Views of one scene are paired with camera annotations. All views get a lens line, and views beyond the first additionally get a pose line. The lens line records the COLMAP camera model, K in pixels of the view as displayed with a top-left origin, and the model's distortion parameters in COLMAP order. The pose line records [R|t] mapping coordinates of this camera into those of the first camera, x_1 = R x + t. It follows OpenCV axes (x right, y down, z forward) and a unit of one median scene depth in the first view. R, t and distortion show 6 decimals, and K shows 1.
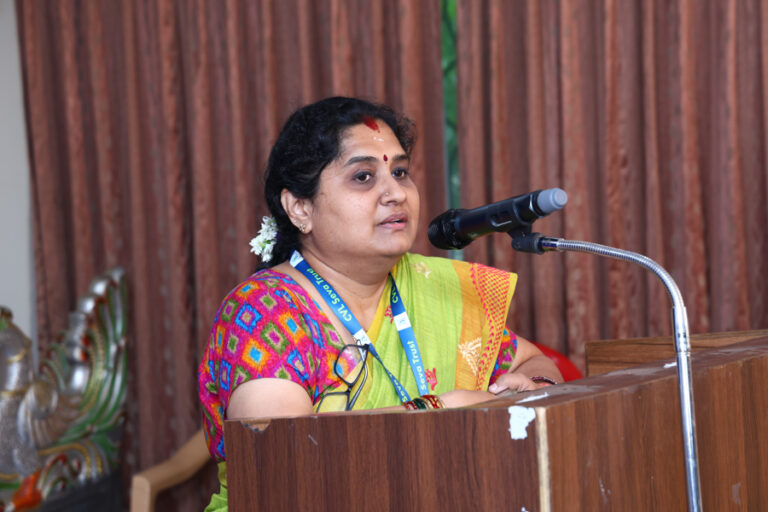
lens RADIAL K [[2299.6, 0, 384.2], [0, 2299.6, 258.6], [0, 0, 1]] dist [0.845035, 0.000000]
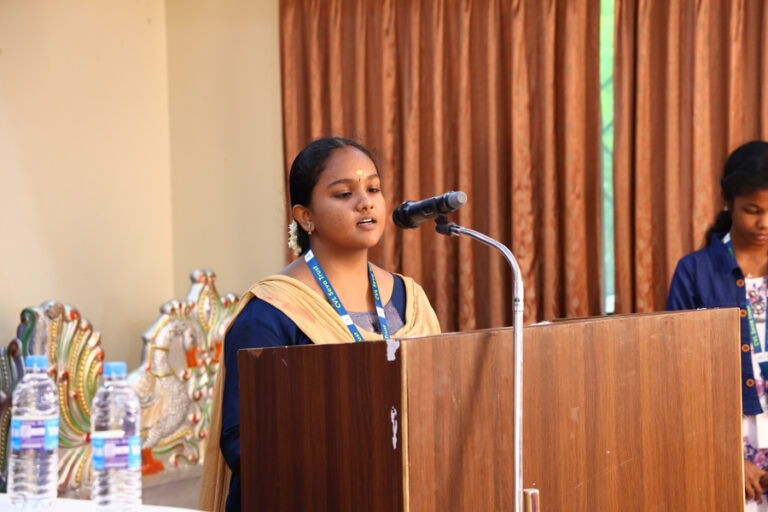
lens RADIAL K [[2299.6, 0, 383.6], [0, 2299.6, 254.0], [0, 0, 1]] dist [0.845035, 0.000000]
pose [[0.981149, 0.039681, -0.189136, 0.302888], [-0.043431, 0.998933, -0.015721, 0.028626], [0.188310, 0.023639, 0.981825, -0.437986]]
